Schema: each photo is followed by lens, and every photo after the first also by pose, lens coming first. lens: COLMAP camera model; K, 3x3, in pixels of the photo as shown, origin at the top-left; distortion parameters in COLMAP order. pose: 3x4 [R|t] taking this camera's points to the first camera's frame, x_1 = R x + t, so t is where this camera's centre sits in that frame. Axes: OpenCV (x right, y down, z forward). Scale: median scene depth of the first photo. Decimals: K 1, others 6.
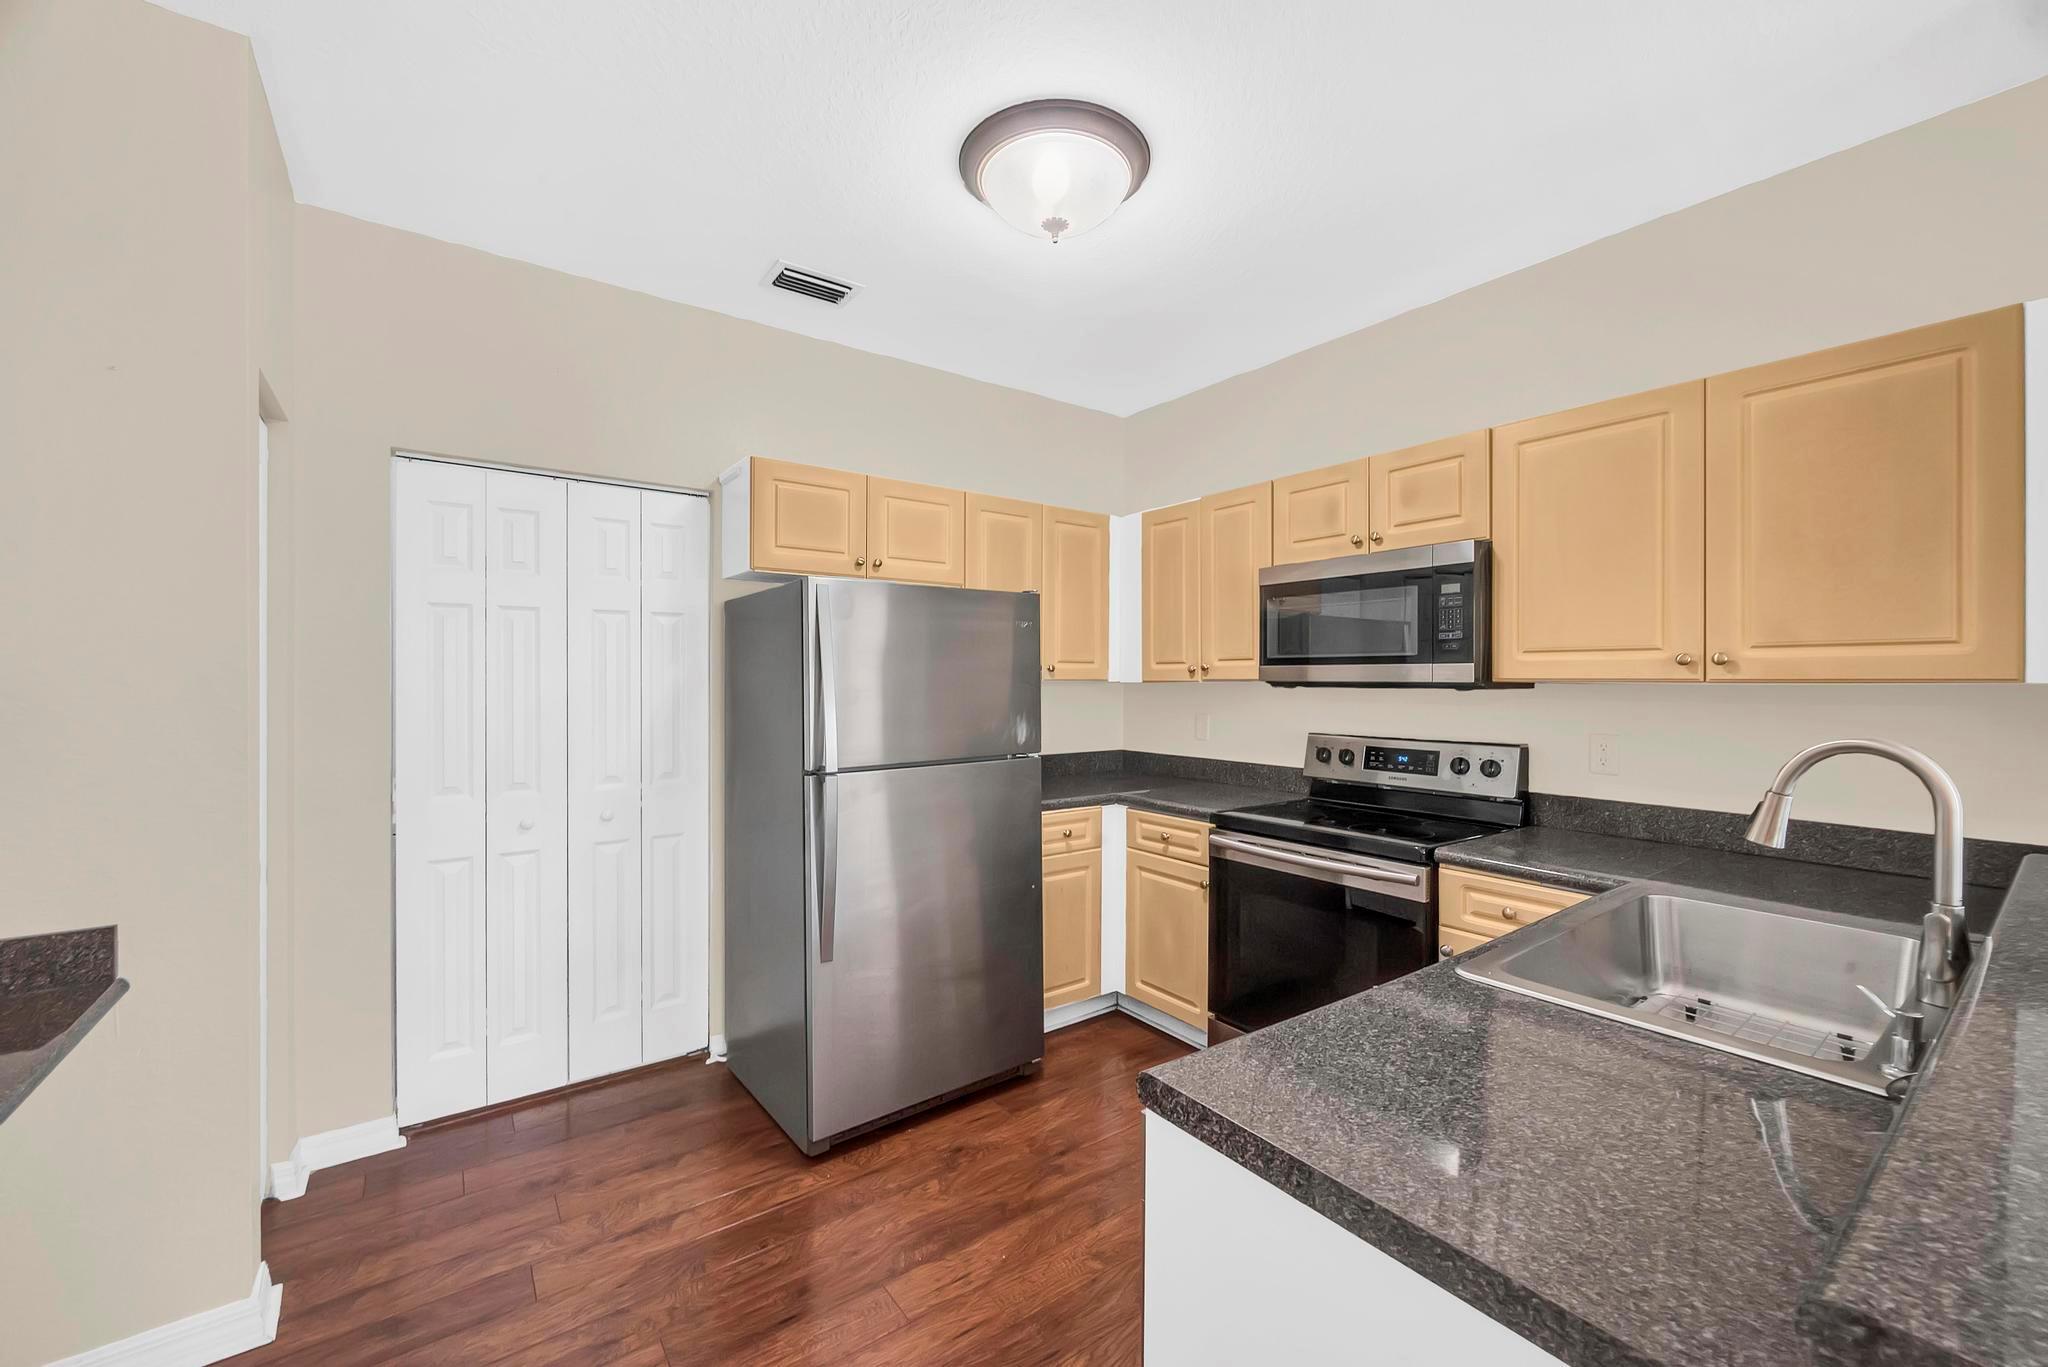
lens RADIAL K [[809.5, 0, 1060.6], [0, 809.5, 685.5], [0, 0, 1]] dist [0.002418, 0.001439]
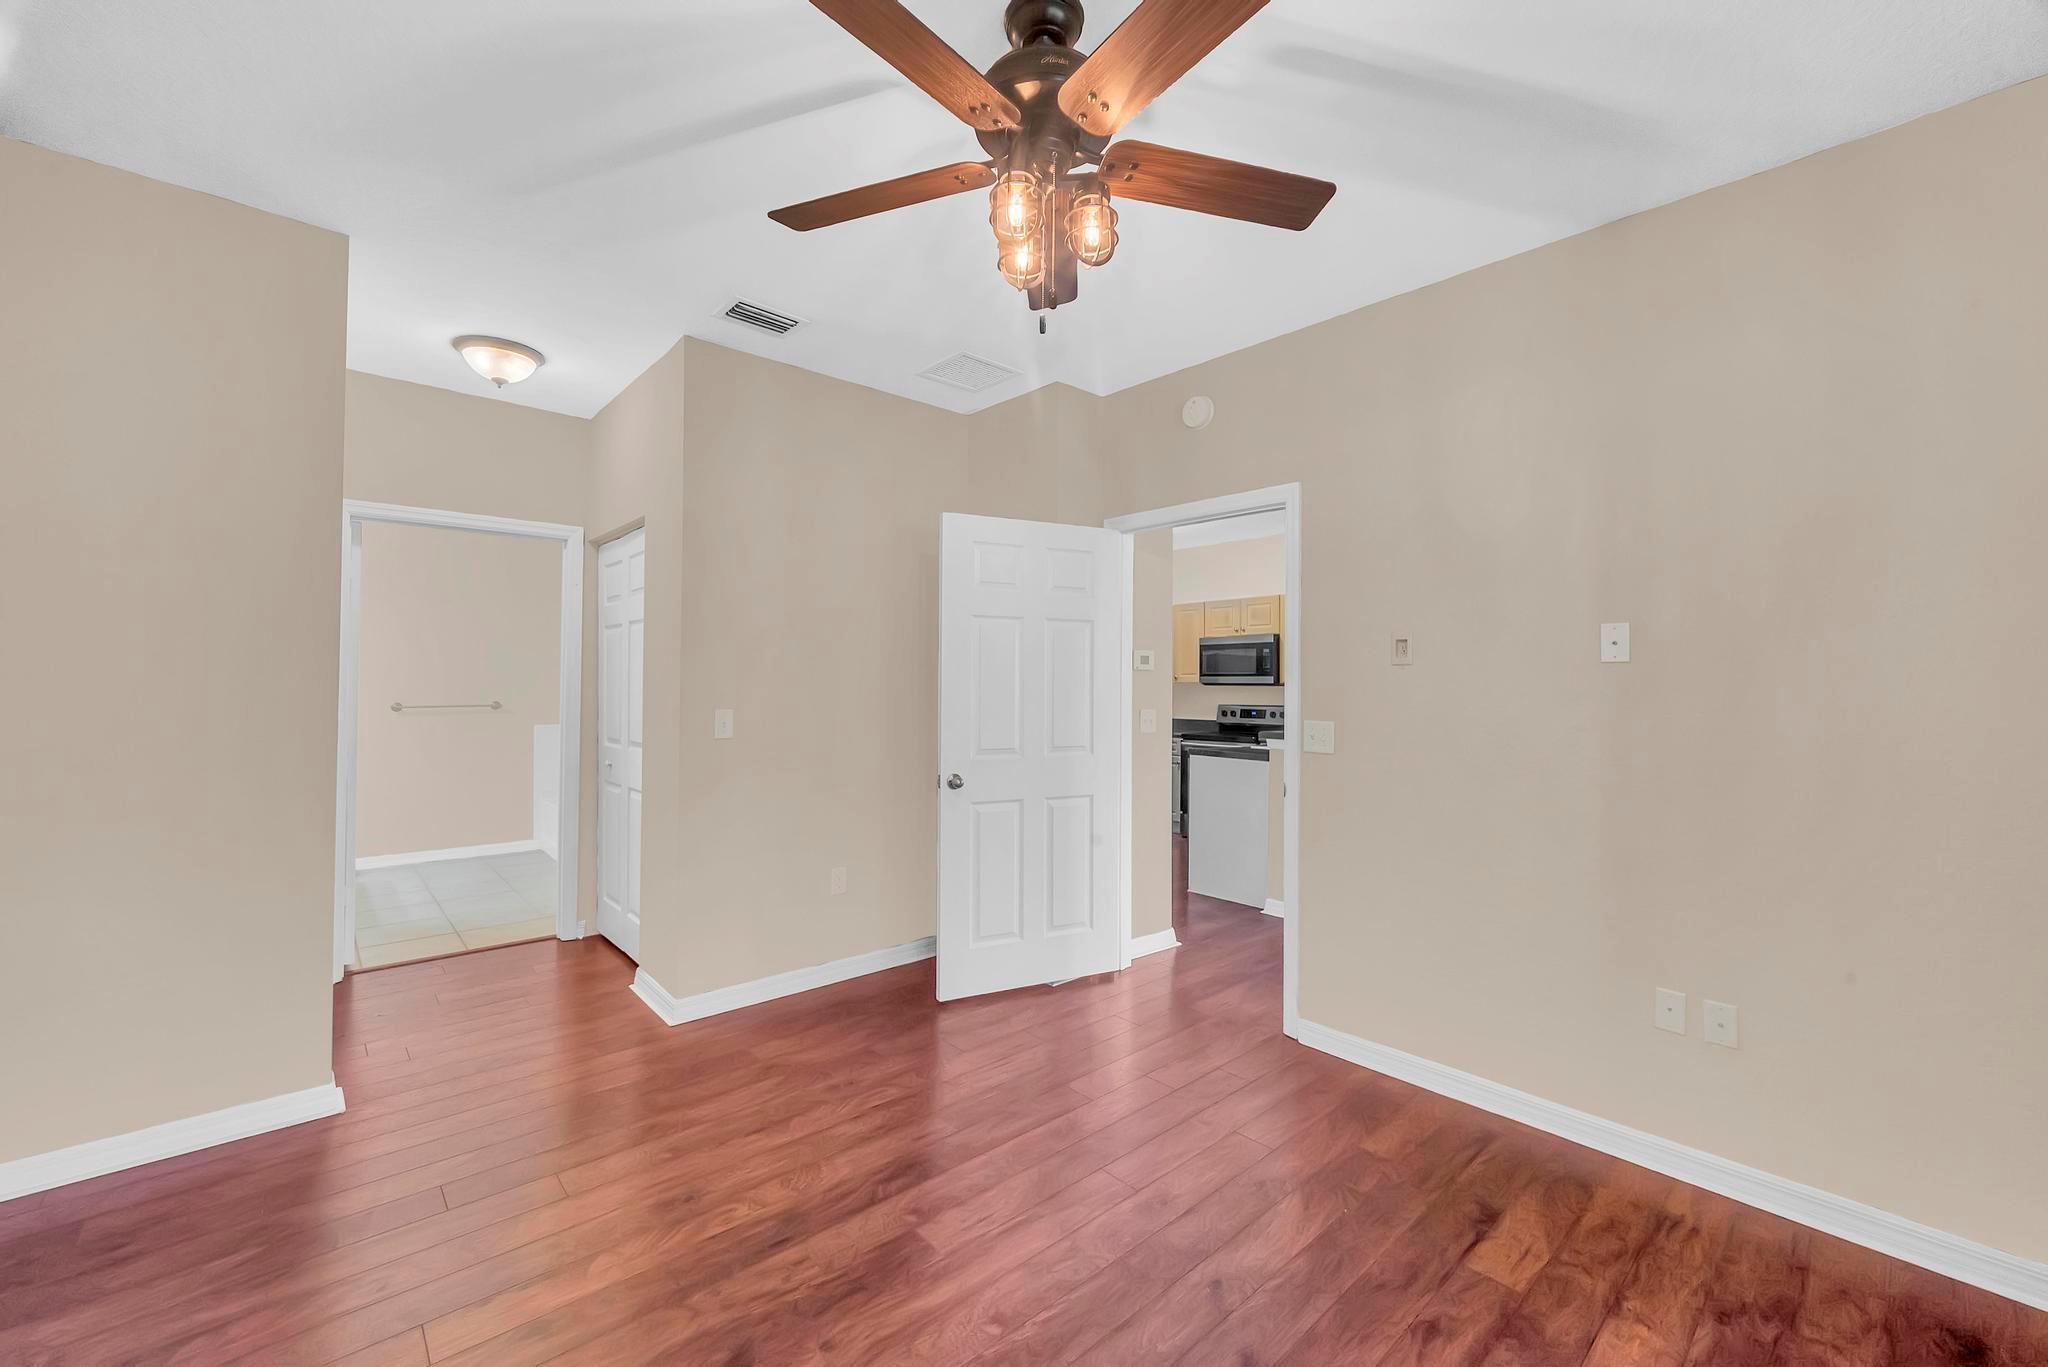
lens RADIAL K [[809.5, 0, 1022.5], [0, 809.5, 677.8], [0, 0, 1]] dist [0.002418, 0.001439]
pose [[0.998859, 0.011779, 0.046278, -0.464626], [-0.010334, 0.999456, -0.031329, 0.069036], [-0.046622, 0.030815, 0.998437, -1.646055]]
